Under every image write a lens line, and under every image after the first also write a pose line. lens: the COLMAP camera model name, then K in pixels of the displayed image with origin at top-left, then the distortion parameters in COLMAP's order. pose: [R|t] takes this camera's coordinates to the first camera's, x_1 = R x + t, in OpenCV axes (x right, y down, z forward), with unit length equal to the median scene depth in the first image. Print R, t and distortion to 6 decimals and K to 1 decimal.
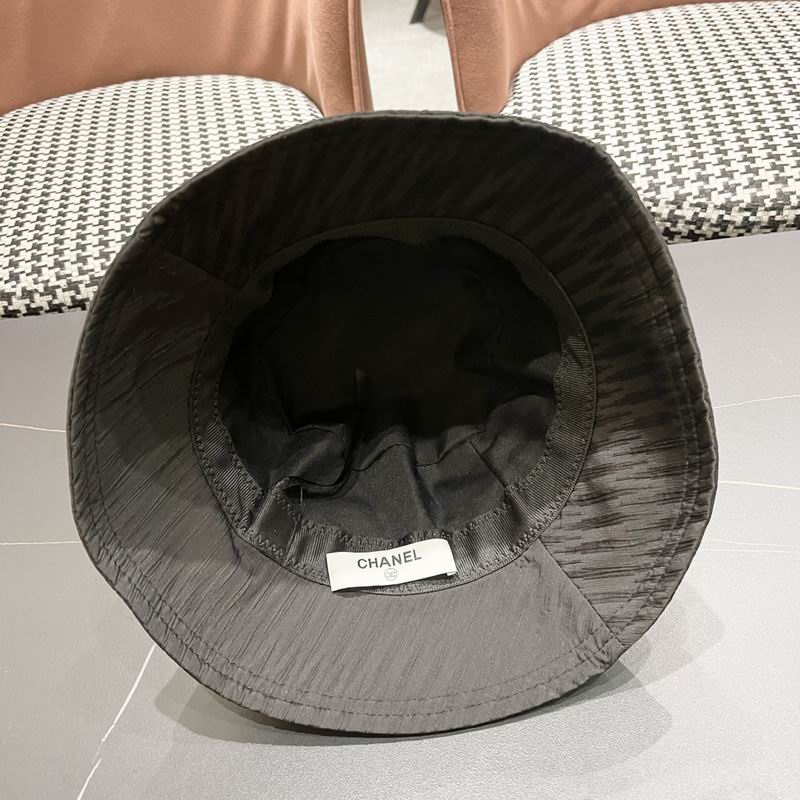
lens RADIAL K [[824.2, 0, 398.5], [0, 824.2, 399.9], [0, 0, 1]] dist [0.016577, 0.000000]
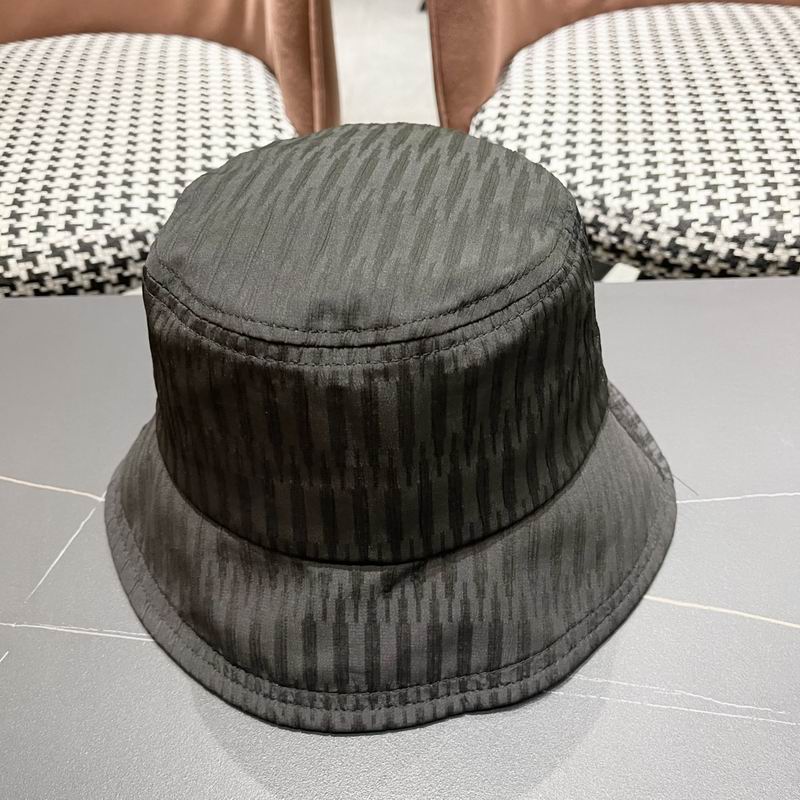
lens RADIAL K [[824.2, 0, 400.7], [0, 824.2, 405.5], [0, 0, 1]] dist [0.016577, 0.000000]
pose [[0.996540, 0.082108, 0.012930, 0.056855], [-0.082246, 0.996556, 0.010532, -0.044840], [-0.012021, -0.011559, 0.999861, 0.160212]]
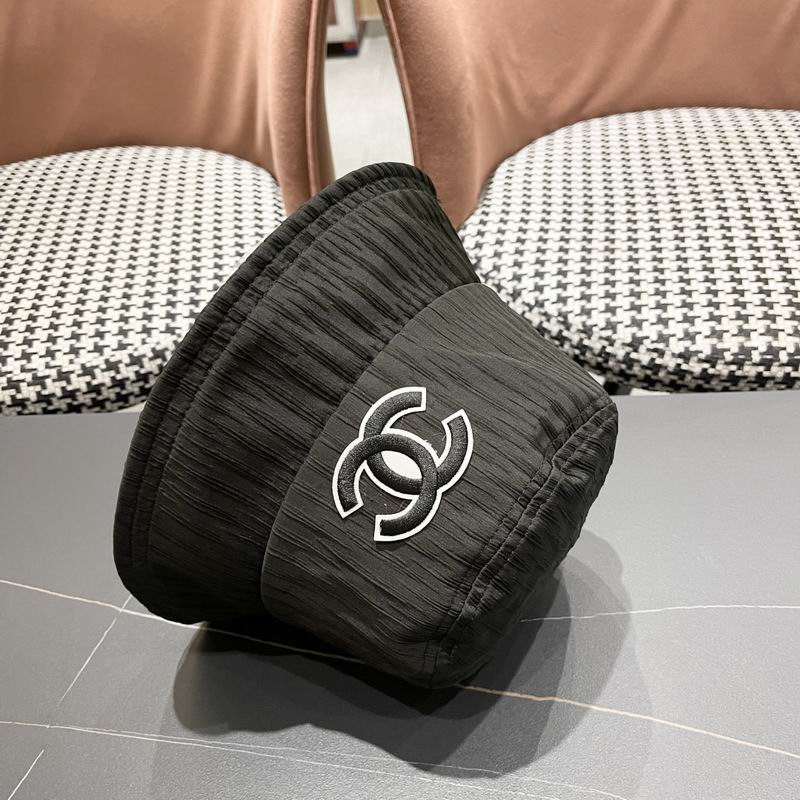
lens RADIAL K [[824.2, 0, 404.0], [0, 824.2, 402.0], [0, 0, 1]] dist [0.016577, 0.000000]
pose [[0.997220, 0.070728, -0.023468, 0.097945], [-0.071098, 0.997352, -0.015311, -0.132878], [0.022323, 0.016937, 0.999607, 0.058754]]
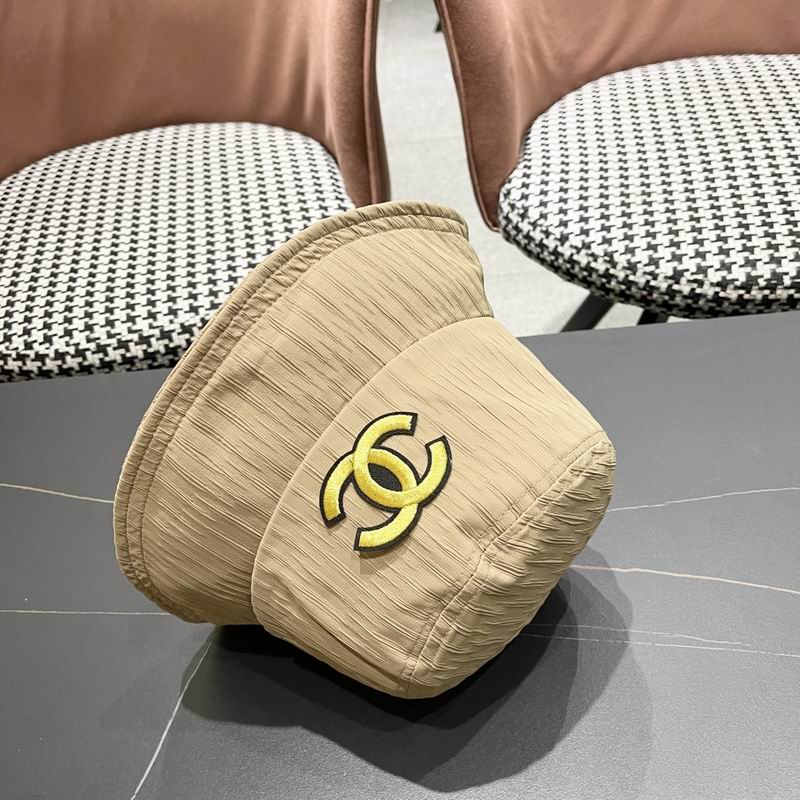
lens RADIAL K [[824.2, 0, 397.4], [0, 824.2, 404.2], [0, 0, 1]] dist [0.016577, 0.000000]
pose [[0.999384, 0.016771, -0.030831, 0.020444], [-0.015897, 0.999471, 0.028377, -0.096784], [0.031291, -0.027870, 0.999122, -0.052413]]
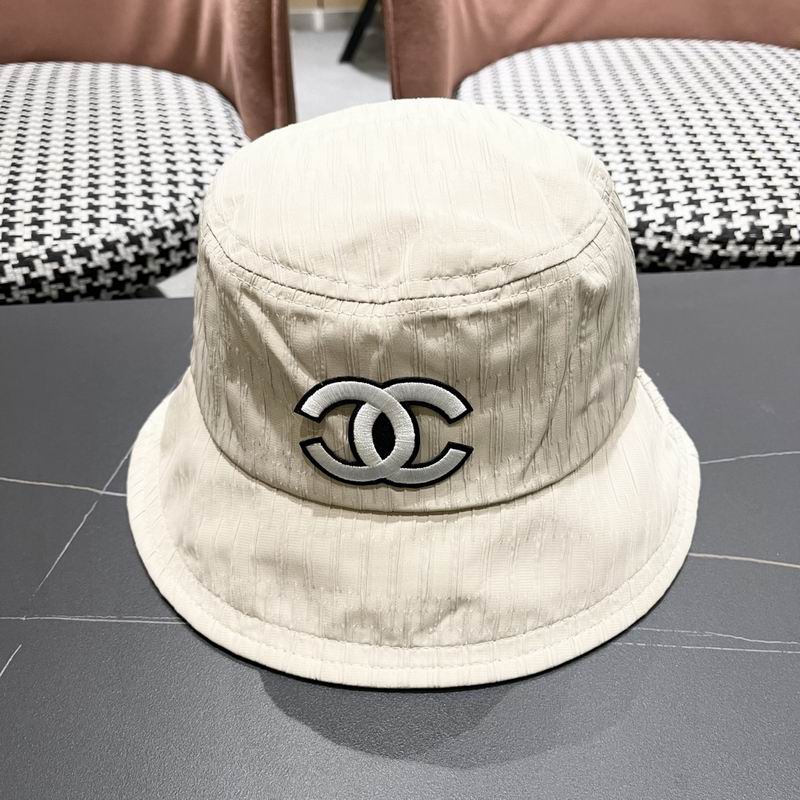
lens RADIAL K [[824.2, 0, 403.0], [0, 824.2, 395.7], [0, 0, 1]] dist [0.016577, 0.000000]
pose [[0.992428, 0.049058, 0.112605, -0.002659], [-0.041094, 0.996559, -0.071983, 0.010012], [-0.115748, 0.066811, 0.991029, 0.158425]]
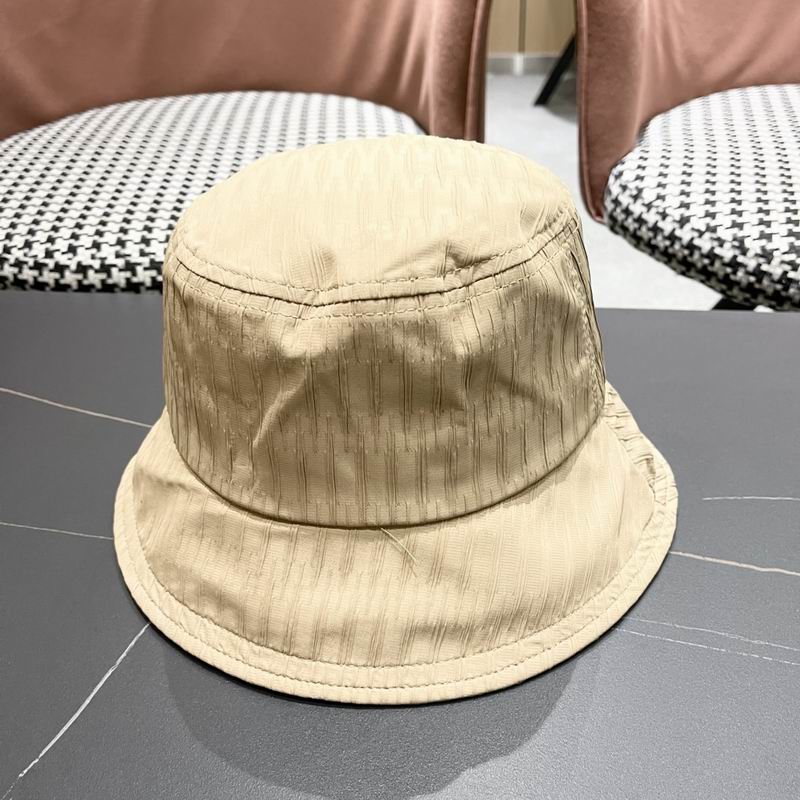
lens RADIAL K [[824.2, 0, 403.6], [0, 824.2, 412.0], [0, 0, 1]] dist [0.016577, 0.000000]
pose [[0.984489, 0.153801, -0.084422, 0.005226], [-0.160803, 0.983443, -0.083558, 0.044942], [0.070173, 0.095837, 0.992920, 0.120857]]
